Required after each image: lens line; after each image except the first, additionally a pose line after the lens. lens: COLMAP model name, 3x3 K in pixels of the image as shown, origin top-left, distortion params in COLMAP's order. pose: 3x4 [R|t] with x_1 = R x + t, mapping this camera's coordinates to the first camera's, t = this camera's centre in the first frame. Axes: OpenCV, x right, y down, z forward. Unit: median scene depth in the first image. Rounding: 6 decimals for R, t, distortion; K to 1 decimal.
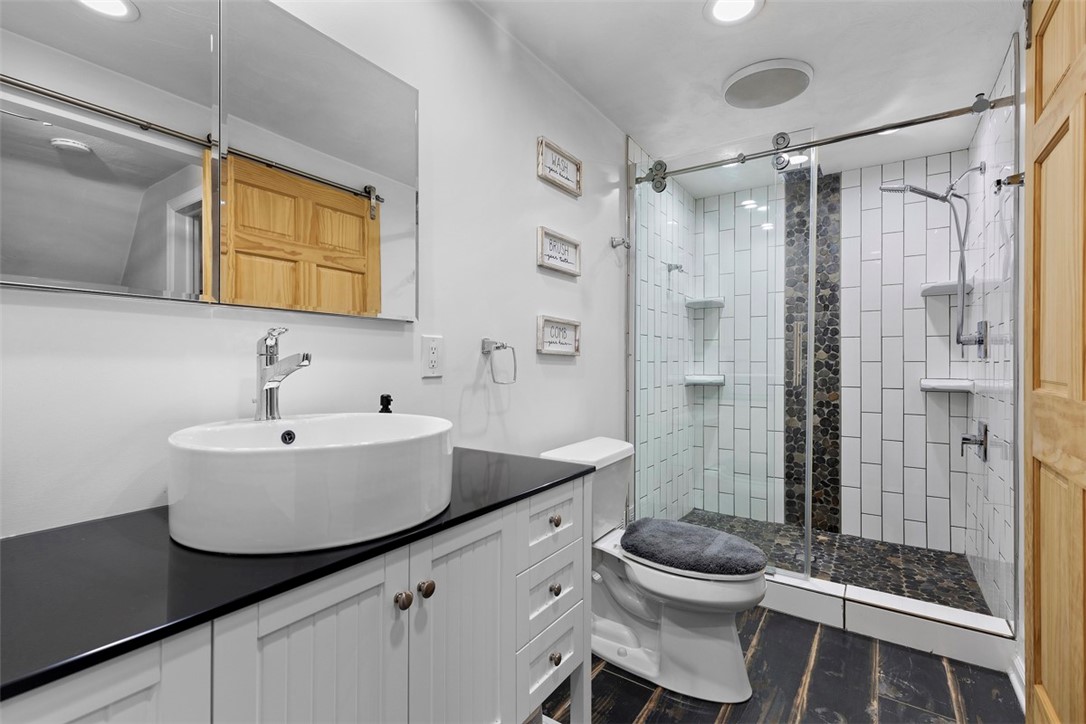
lens RADIAL K [[492.5, 0, 547.5], [0, 492.5, 362.8], [0, 0, 1]] dist [0.013915, -0.002883]
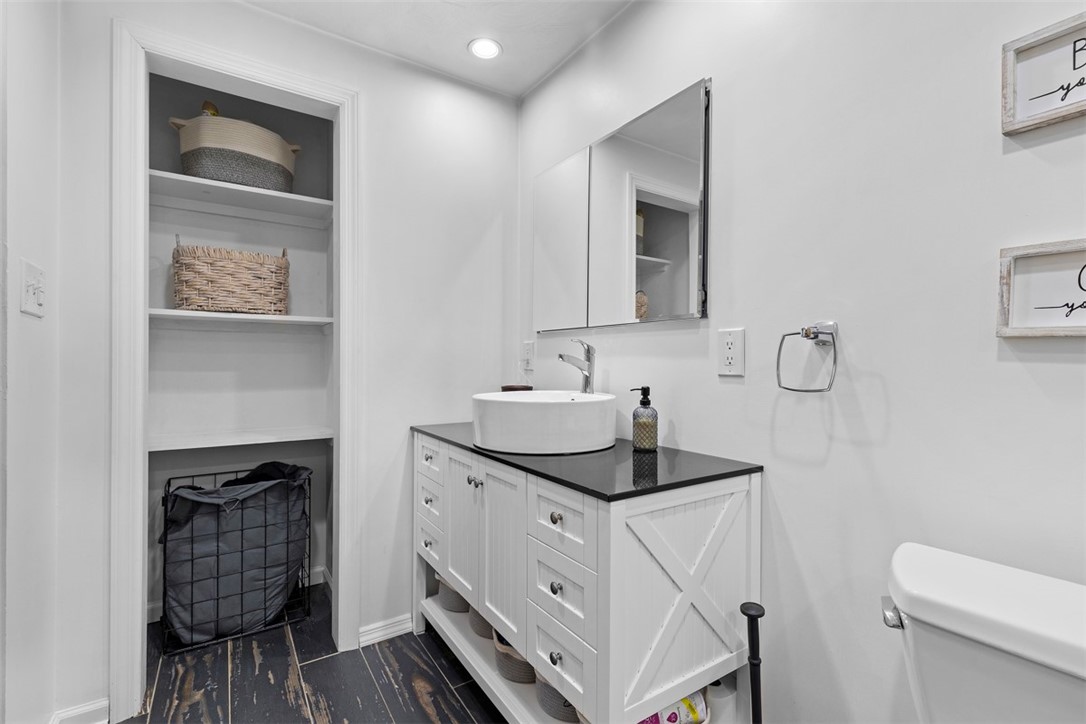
lens RADIAL K [[492.5, 0, 548.8], [0, 492.5, 360.6], [0, 0, 1]] dist [0.013915, -0.002883]
pose [[-0.384522, -0.004018, -0.923107, 0.749217], [-0.005386, 0.999983, -0.002109, 0.006028], [0.923100, 0.004161, -0.384537, 1.093083]]
